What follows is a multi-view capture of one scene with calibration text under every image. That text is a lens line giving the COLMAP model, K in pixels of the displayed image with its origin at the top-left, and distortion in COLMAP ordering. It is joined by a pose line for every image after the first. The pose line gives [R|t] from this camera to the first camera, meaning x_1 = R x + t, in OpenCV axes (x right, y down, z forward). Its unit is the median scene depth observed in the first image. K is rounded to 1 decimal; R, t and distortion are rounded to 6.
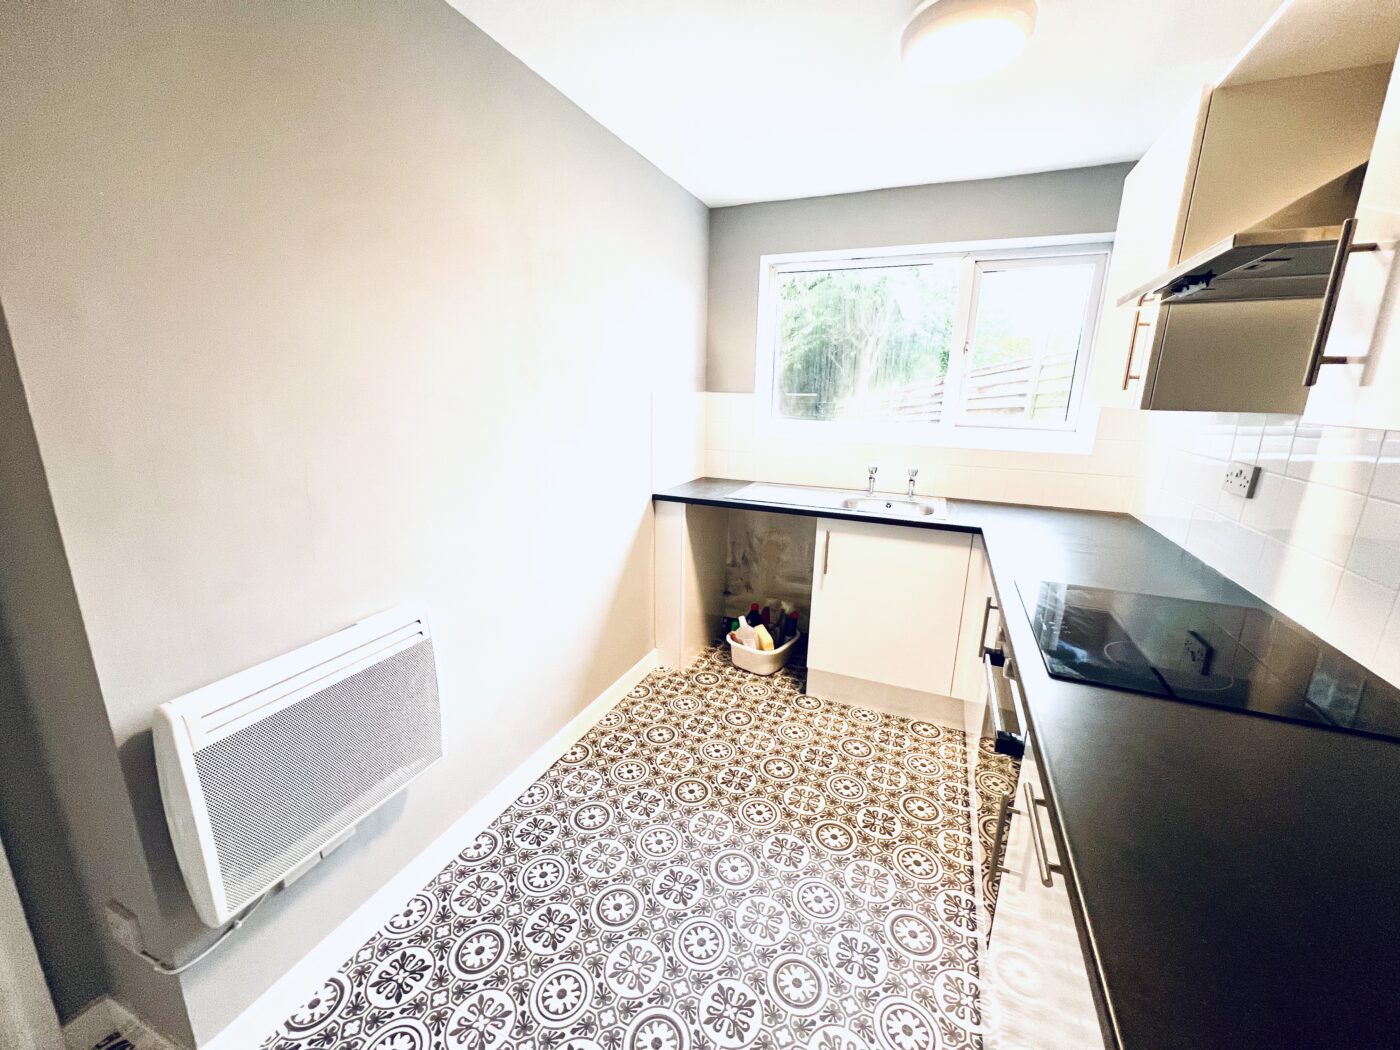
lens RADIAL K [[556.7, 0, 700.0], [0, 556.7, 525.0], [0, 0, 1]] dist [-0.031986, 0.000072]
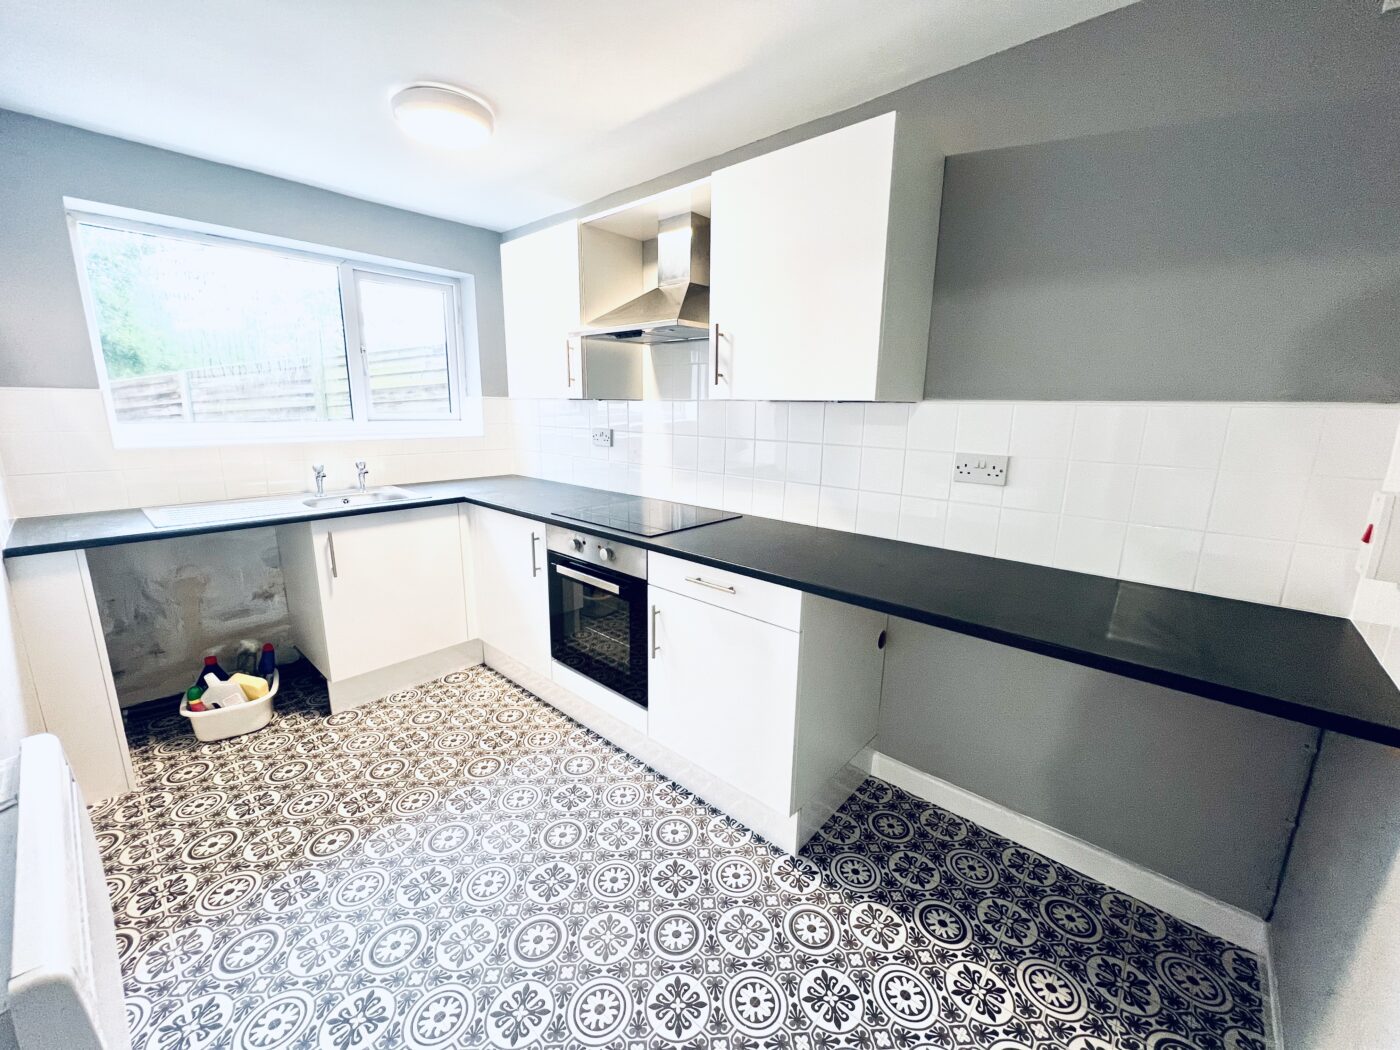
lens RADIAL K [[558.1, 0, 700.0], [0, 558.1, 525.0], [0, 0, 1]] dist [0.001220, 0.000119]
pose [[0.301475, -0.210331, 0.929986, -0.399478], [0.216387, 0.965009, 0.148105, -0.004701], [-0.928596, 0.156587, 0.336438, 0.061047]]
